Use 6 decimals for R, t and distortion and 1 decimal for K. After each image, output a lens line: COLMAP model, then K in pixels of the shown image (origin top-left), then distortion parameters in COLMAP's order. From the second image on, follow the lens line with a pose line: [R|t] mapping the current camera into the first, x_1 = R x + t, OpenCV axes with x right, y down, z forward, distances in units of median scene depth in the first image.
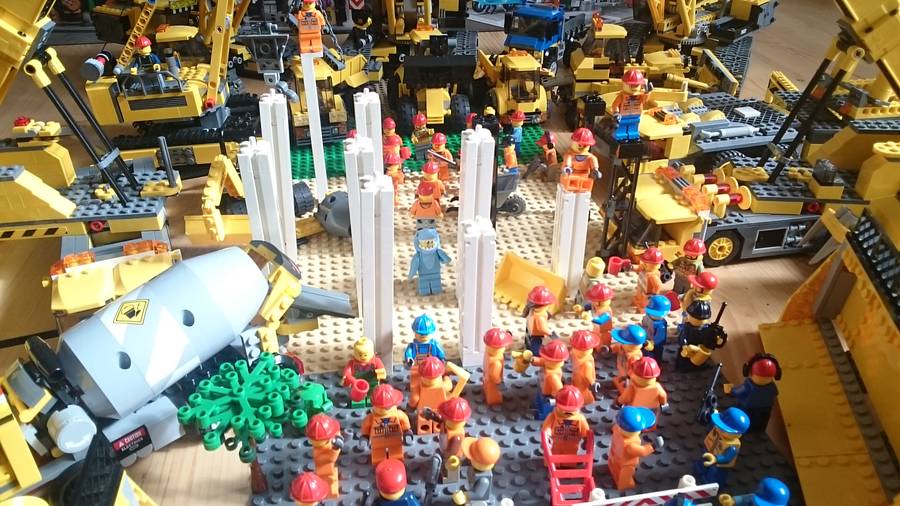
lens RADIAL K [[698.5, 0, 447.8], [0, 698.5, 244.9], [0, 0, 1]] dist [0.072951, -0.162969]
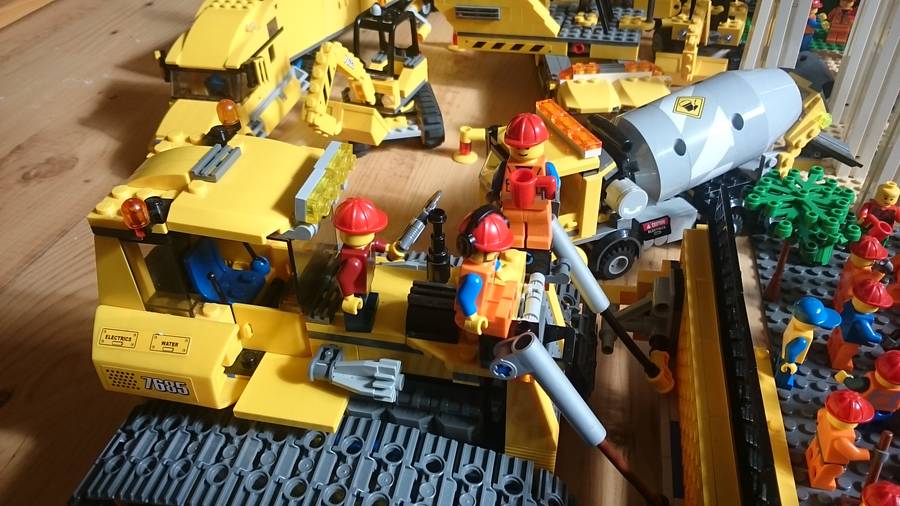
lens RADIAL K [[707.5, 0, 448.7], [0, 707.5, 242.9], [0, 0, 1]] dist [0.077866, -0.180394]
pose [[0.923632, 0.213562, -0.318270, -0.271384], [-0.178582, 0.974527, 0.135666, 0.146792], [0.339136, -0.068468, 0.938243, -0.096373]]
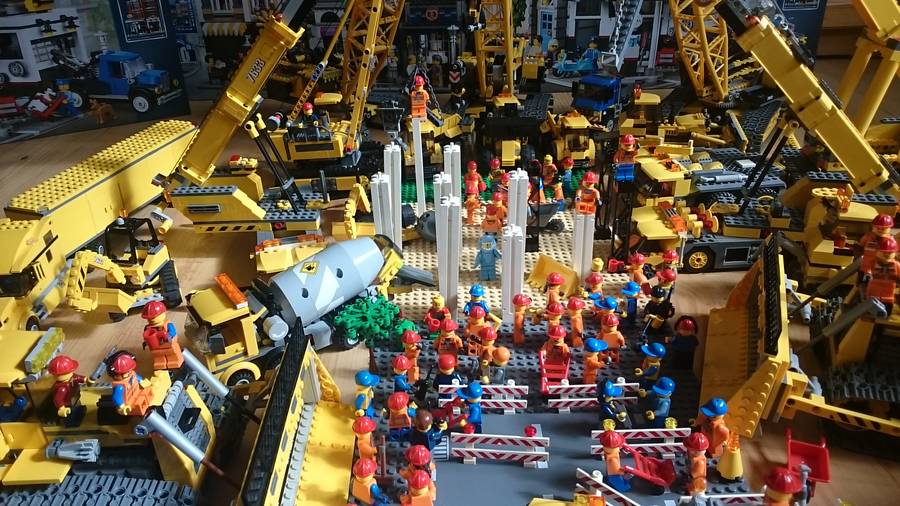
lens RADIAL K [[696.4, 0, 447.9], [0, 696.4, 243.8], [0, 0, 1]] dist [0.072102, -0.155070]
pose [[0.987790, 0.042654, -0.149842, 0.107925], [-0.051206, 0.997244, -0.053679, 0.076595], [0.147139, 0.060697, 0.987252, -0.473685]]
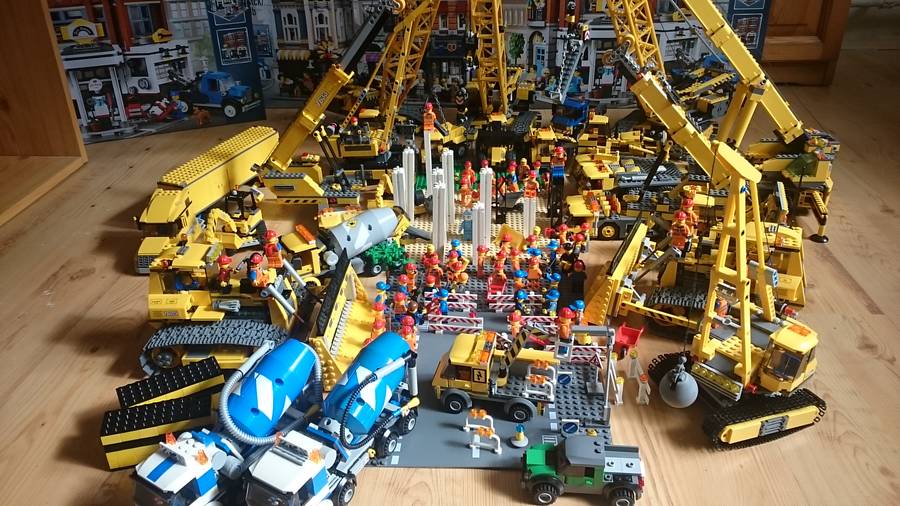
lens RADIAL K [[692.4, 0, 448.0], [0, 692.4, 241.1], [0, 0, 1]] dist [0.082019, -0.191639]
pose [[0.975637, 0.077251, -0.205340, 0.364213], [-0.089491, 0.994682, -0.050988, 0.190666], [0.200309, 0.068121, 0.977362, -1.174025]]
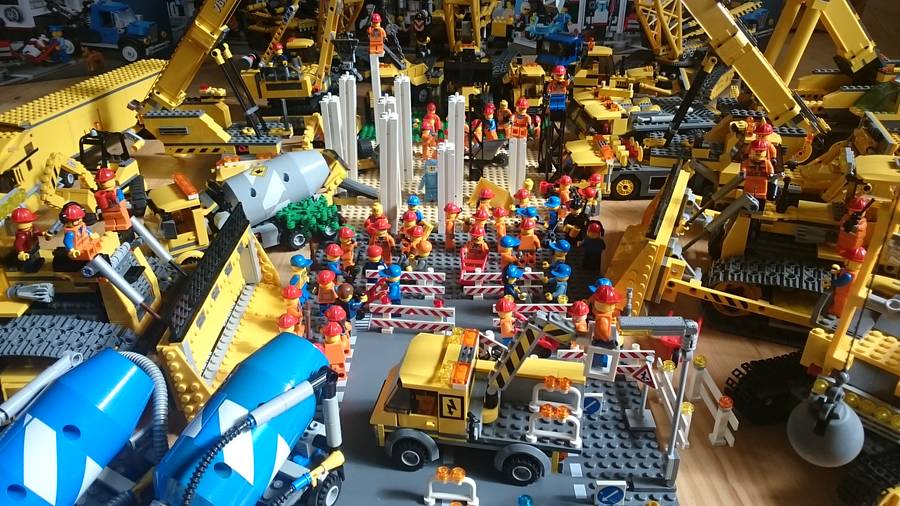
lens RADIAL K [[696.4, 0, 447.9], [0, 696.4, 243.8], [0, 0, 1]] dist [0.072102, -0.155070]
pose [[0.985216, 0.070759, -0.156022, 0.265938], [-0.078385, 0.995983, -0.043276, 0.232090], [0.152333, 0.054866, 0.986805, -0.569778]]
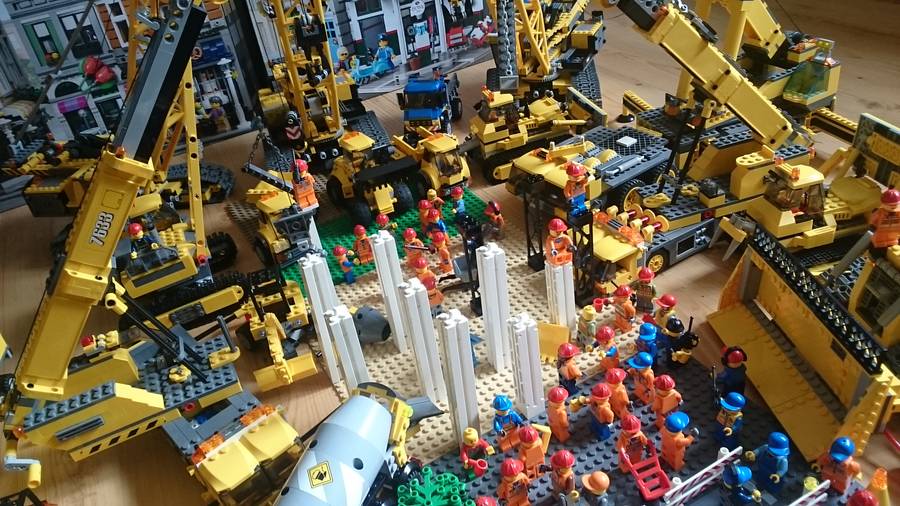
lens RADIAL K [[698.5, 0, 447.8], [0, 698.5, 244.9], [0, 0, 1]] dist [0.072951, -0.162969]
pose [[0.936226, -0.290922, 0.197091, -0.245091], [0.288566, 0.956572, 0.041225, -0.206352], [-0.200525, 0.018278, 0.979518, -0.237442]]
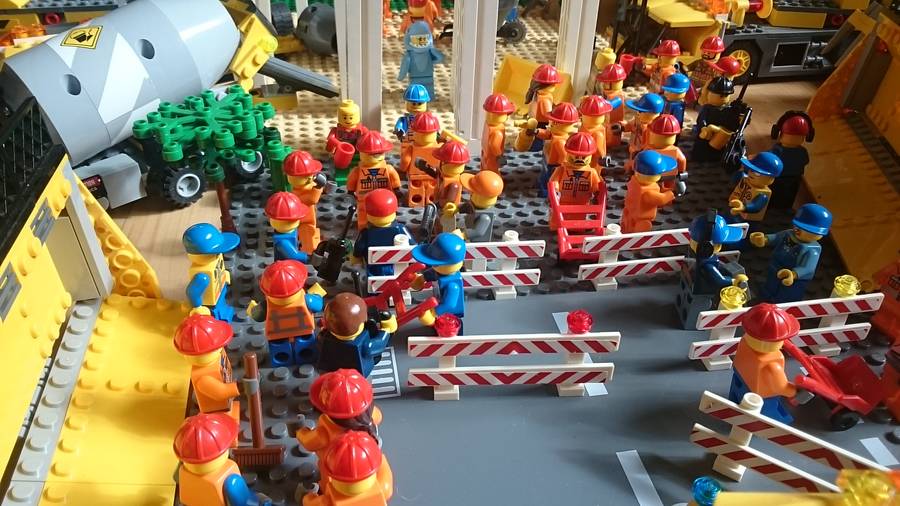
lens RADIAL K [[707.5, 0, 448.7], [0, 707.5, 242.9], [0, 0, 1]] dist [0.077866, -0.180394]
pose [[0.999735, 0.008667, 0.021320, -0.008356], [-0.009702, 0.998755, 0.048926, 0.206436], [-0.020869, -0.049120, 0.998575, 0.067874]]
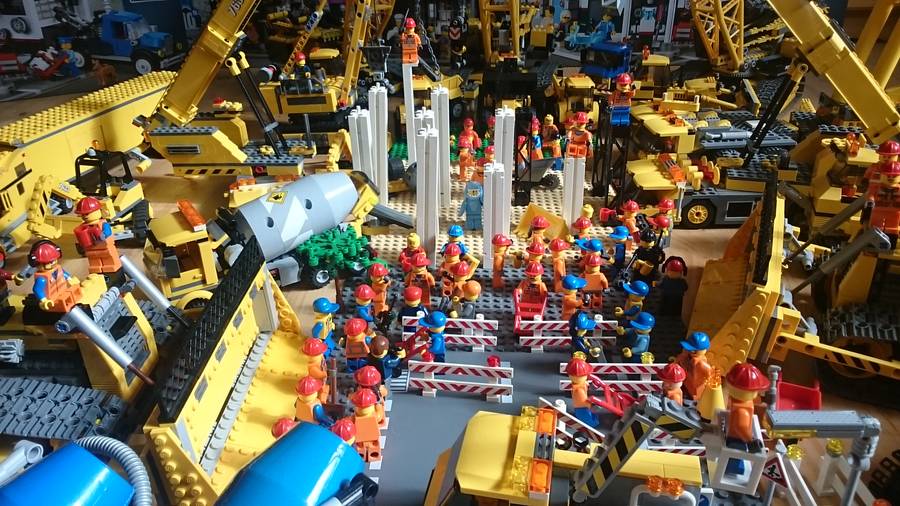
lens RADIAL K [[698.5, 0, 447.8], [0, 698.5, 244.9], [0, 0, 1]] dist [0.072951, -0.162969]
pose [[0.980133, 0.070317, -0.185460, 0.185547], [-0.083186, 0.994570, -0.062538, 0.191335], [0.180055, 0.076724, 0.980660, -0.385462]]
